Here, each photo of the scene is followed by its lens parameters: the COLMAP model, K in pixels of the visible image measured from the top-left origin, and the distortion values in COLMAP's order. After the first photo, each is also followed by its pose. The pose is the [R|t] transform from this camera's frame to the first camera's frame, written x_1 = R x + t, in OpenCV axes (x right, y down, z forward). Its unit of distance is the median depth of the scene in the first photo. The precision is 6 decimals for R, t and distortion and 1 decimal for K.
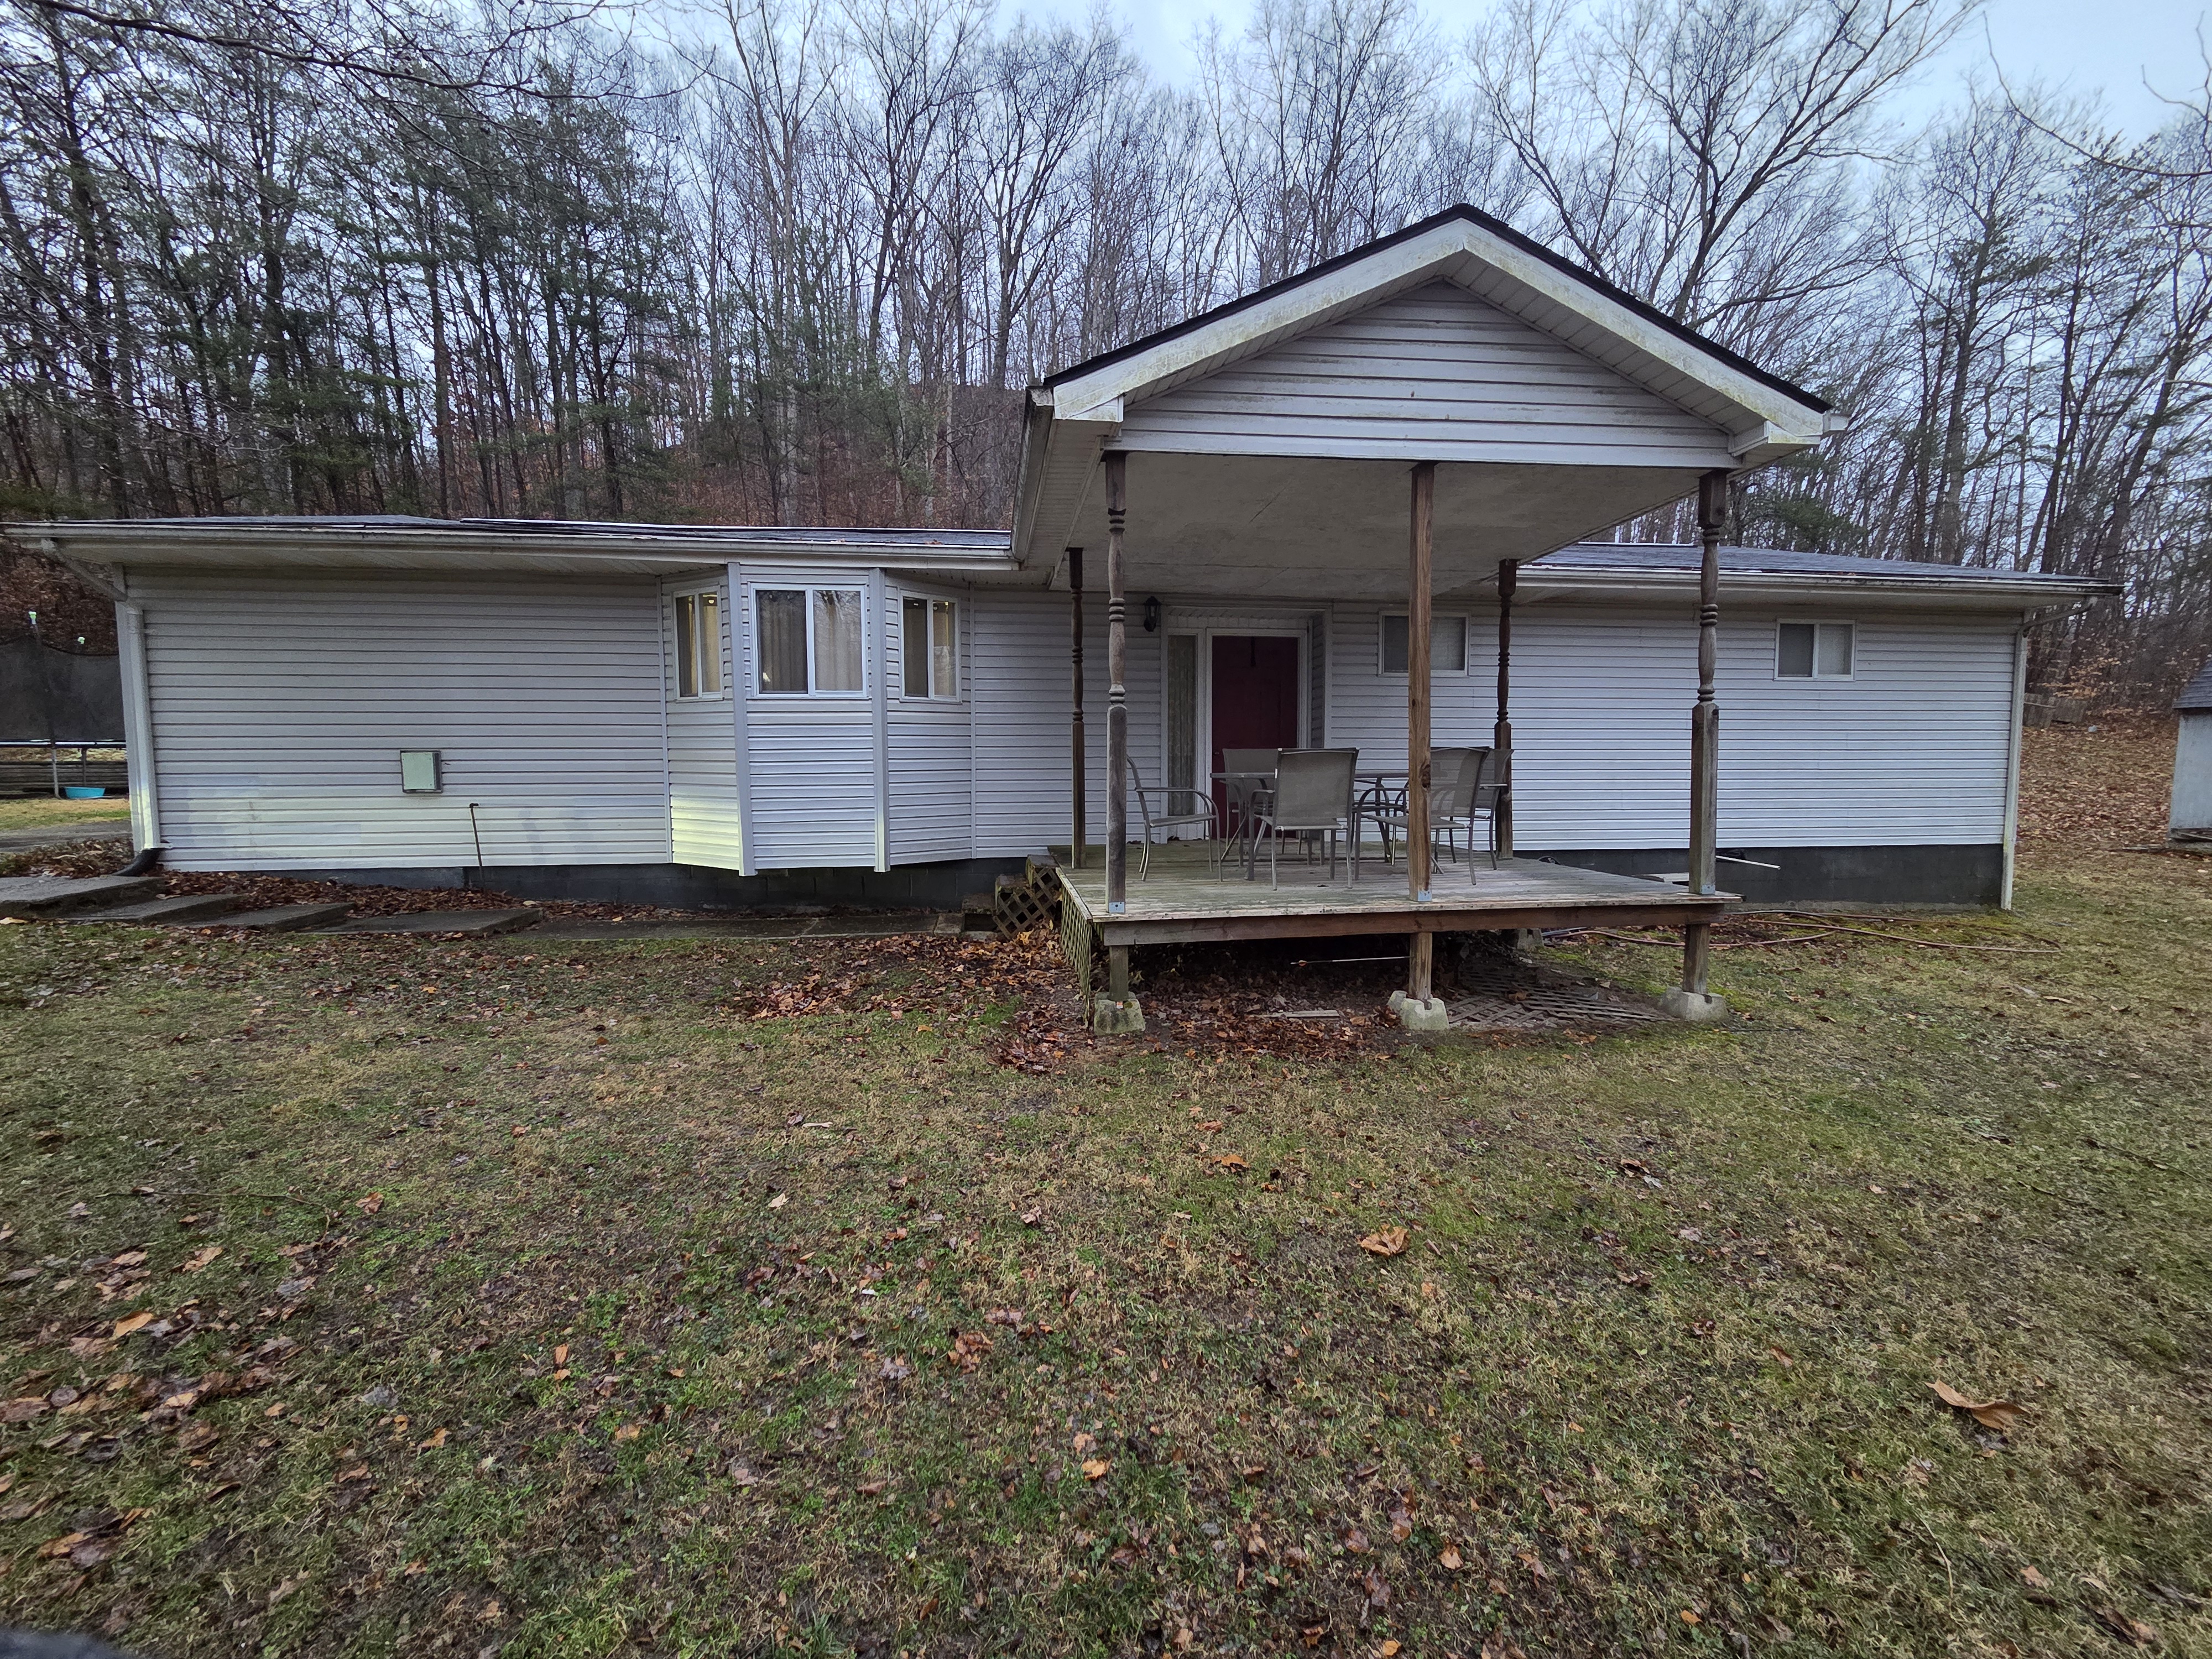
lens RADIAL K [[899.4, 0, 1101.0], [0, 899.4, 826.2], [0, 0, 1]] dist [0.005864, -0.002977]
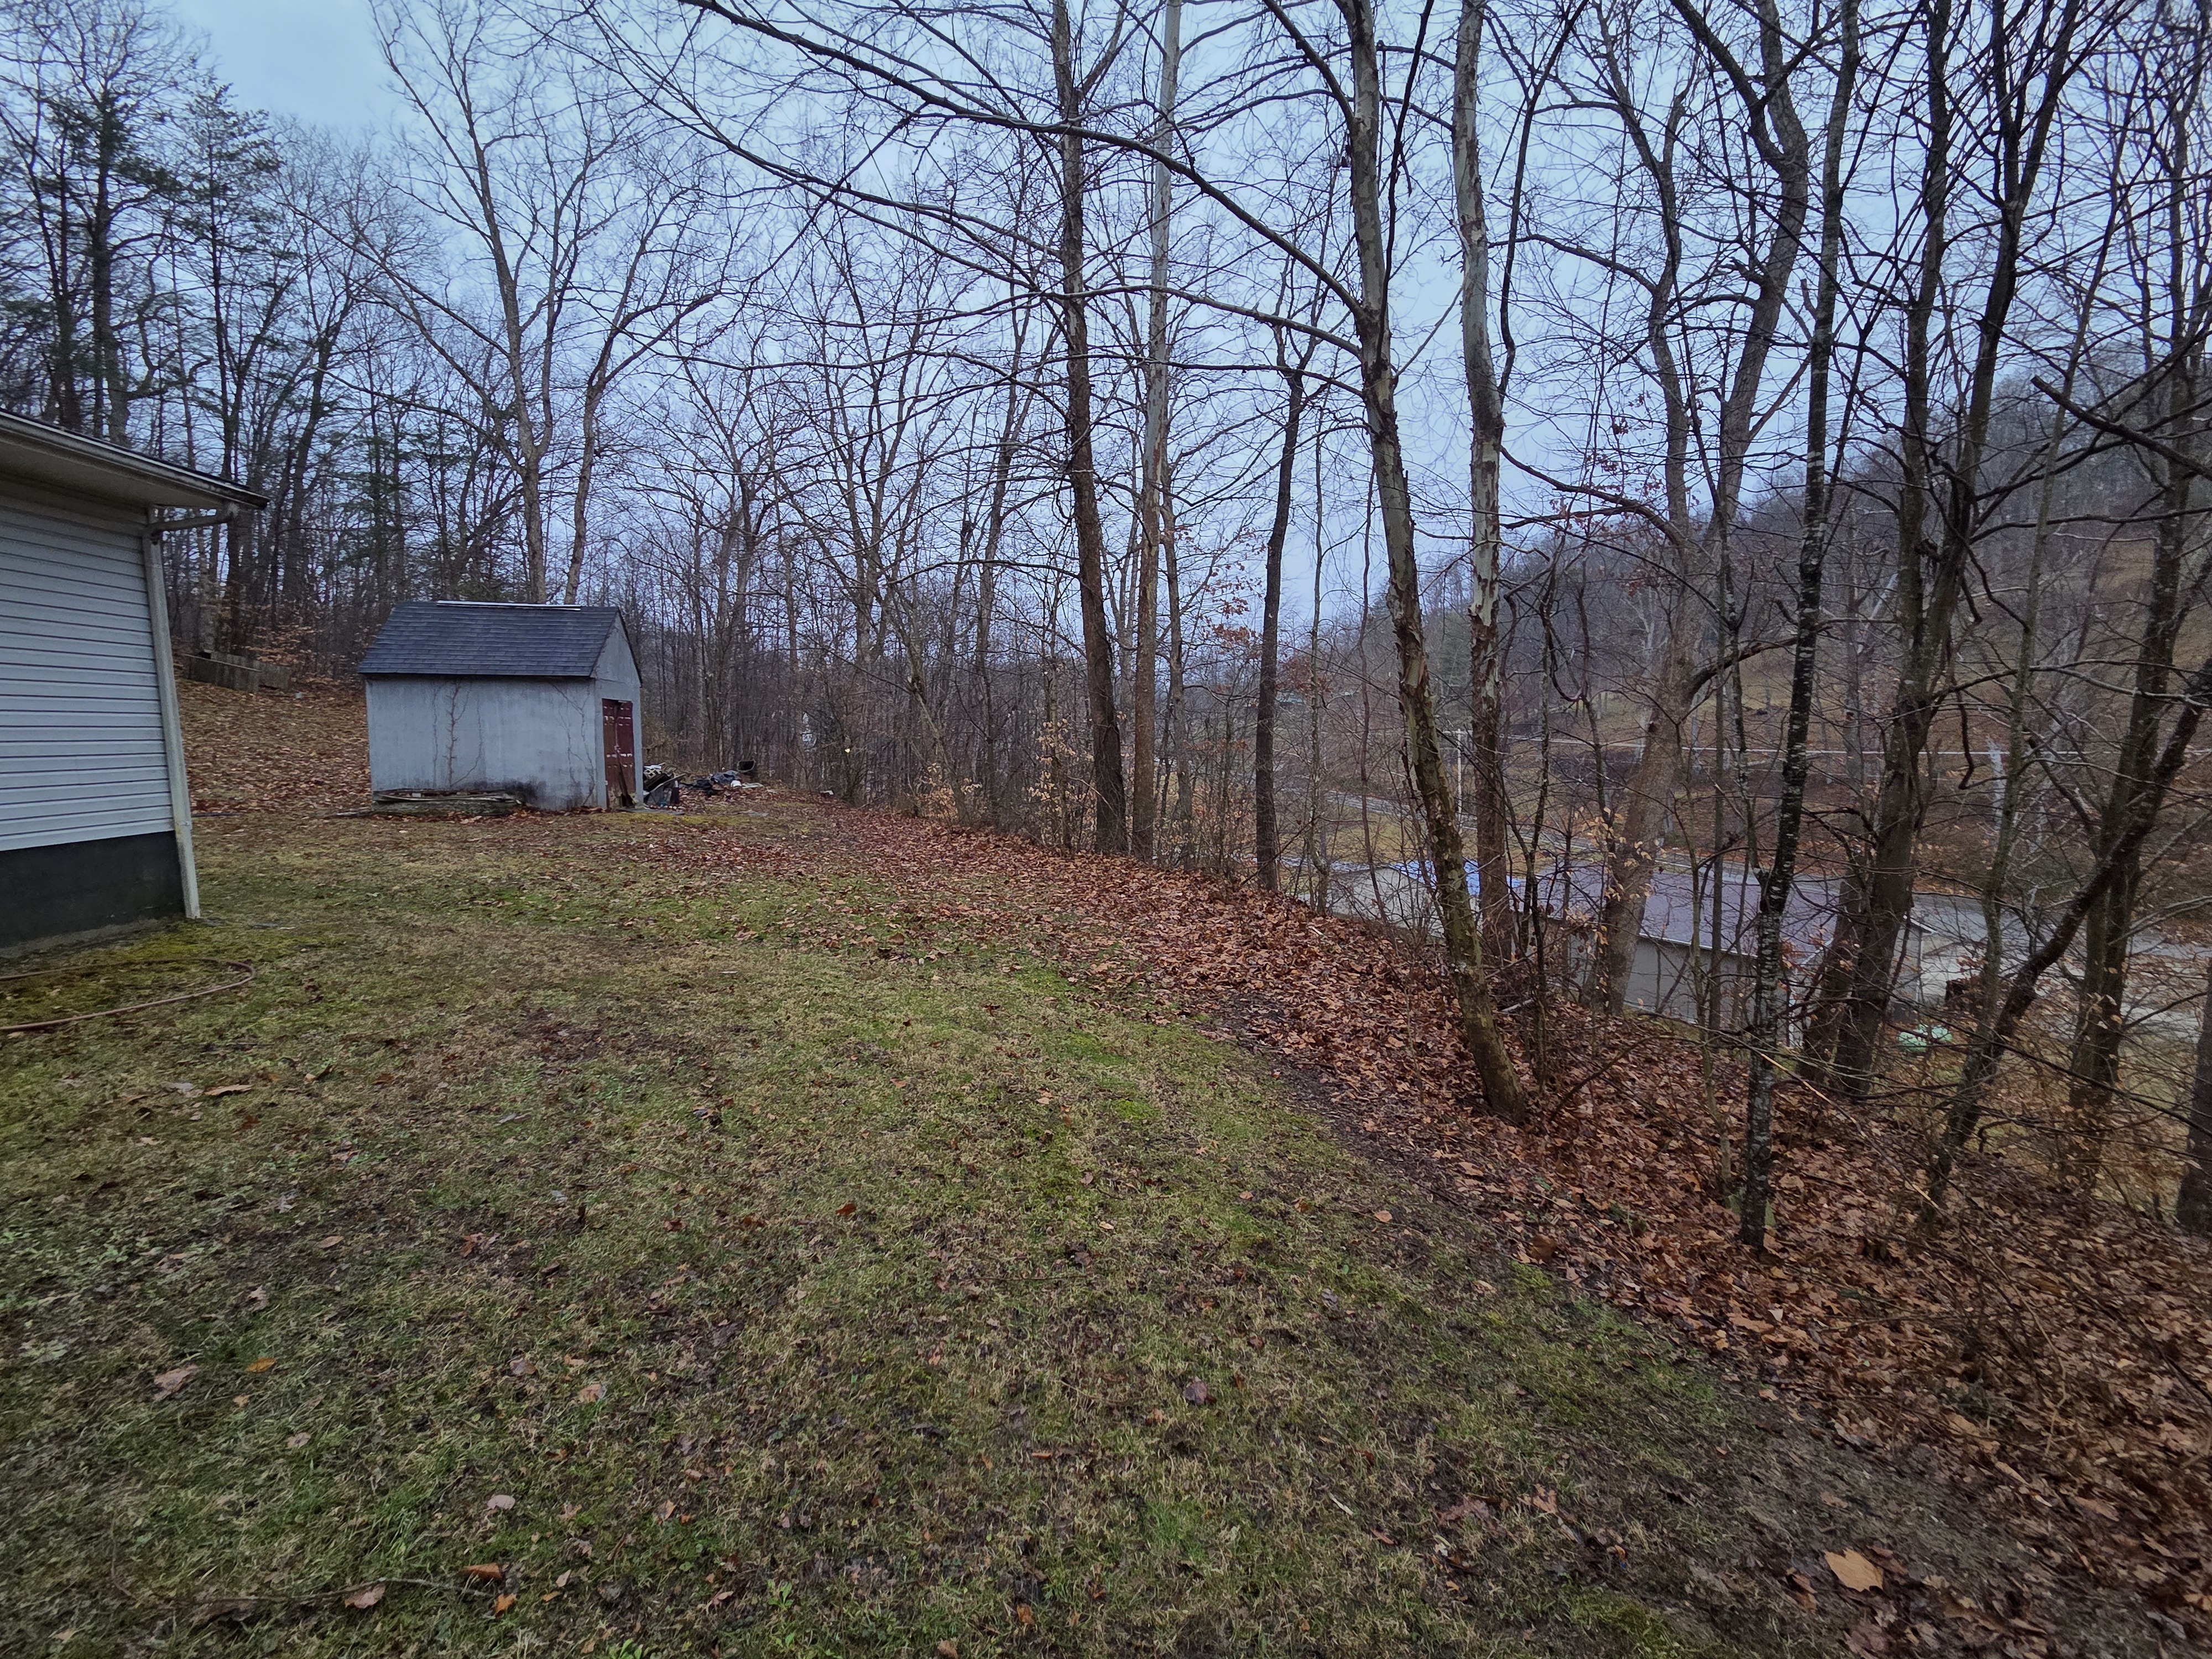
lens RADIAL K [[905.7, 0, 1104.3], [0, 905.7, 826.6], [0, 0, 1]] dist [0.000069, -0.000316]
pose [[0.027120, -0.101816, 0.994434, 0.345590], [0.068928, 0.992622, 0.099751, -0.005897], [-0.997253, 0.065839, 0.033938, 0.266303]]
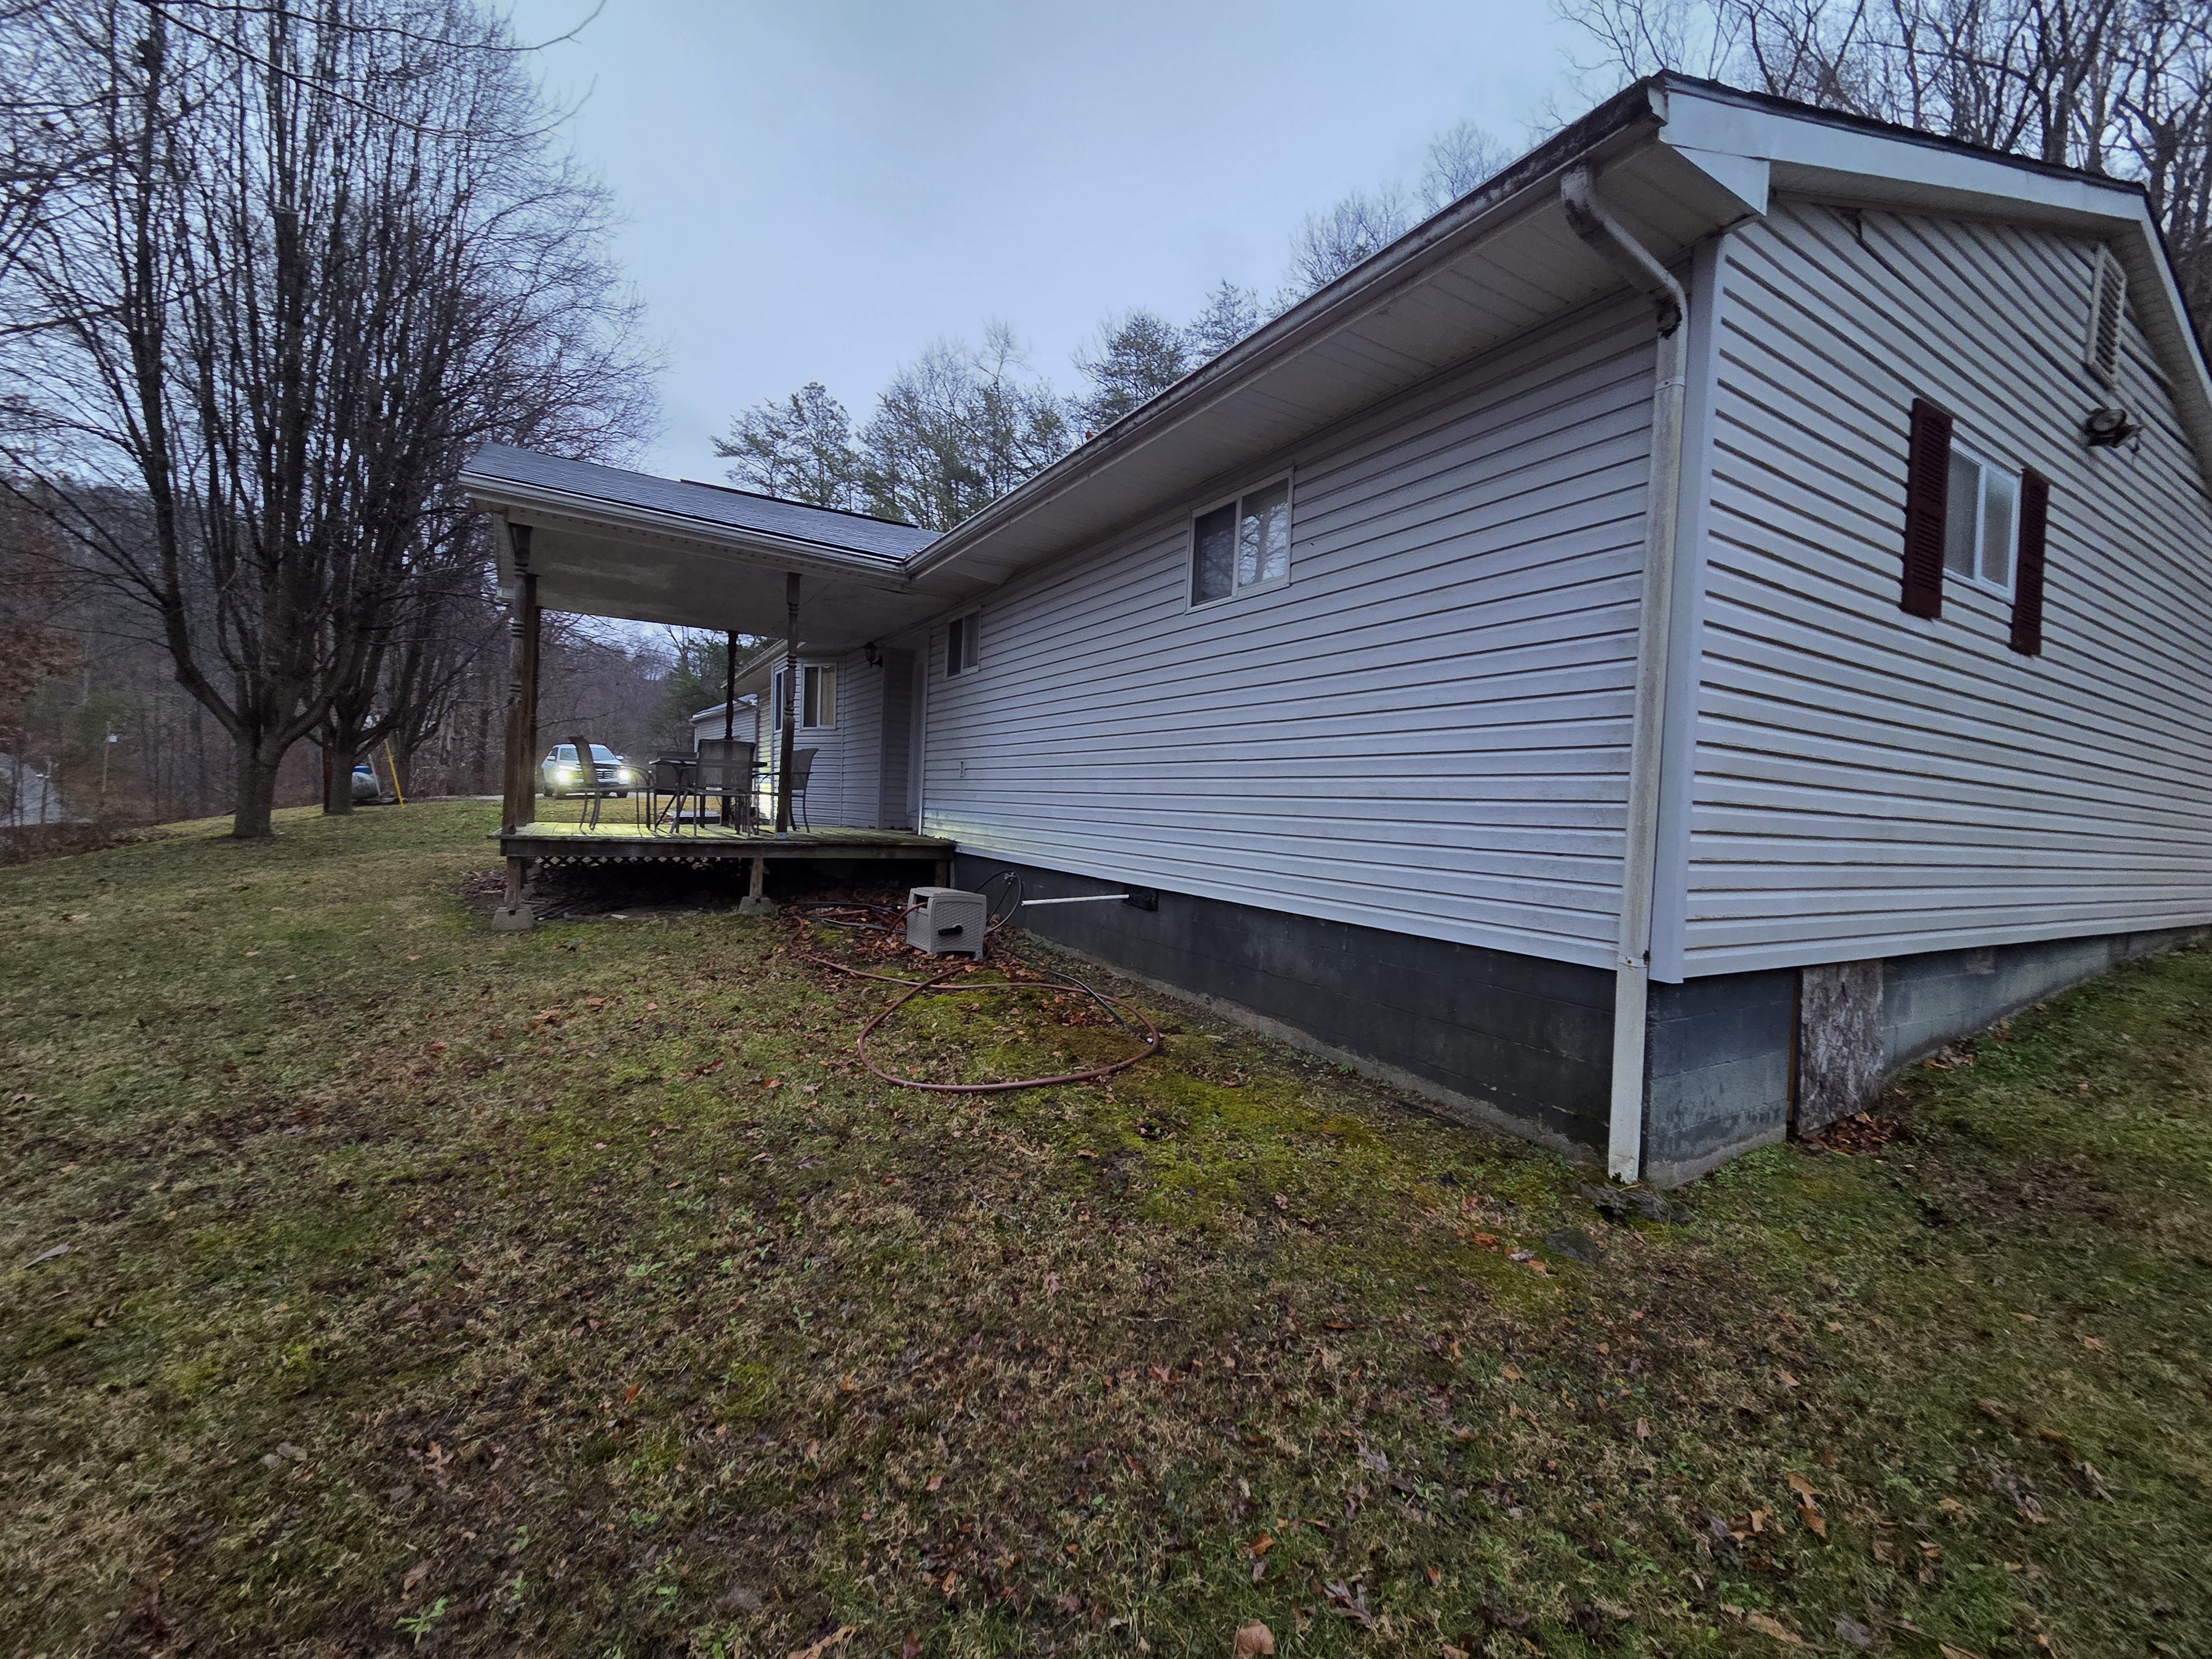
lens RADIAL K [[902.8, 0, 1104.0], [0, 902.8, 829.9], [0, 0, 1]] dist [0.002861, 0.000160]
pose [[0.394751, 0.042652, -0.917798, 1.482413], [-0.101678, 0.994814, 0.002499, -0.017163], [0.913145, 0.092333, 0.397041, 0.836244]]
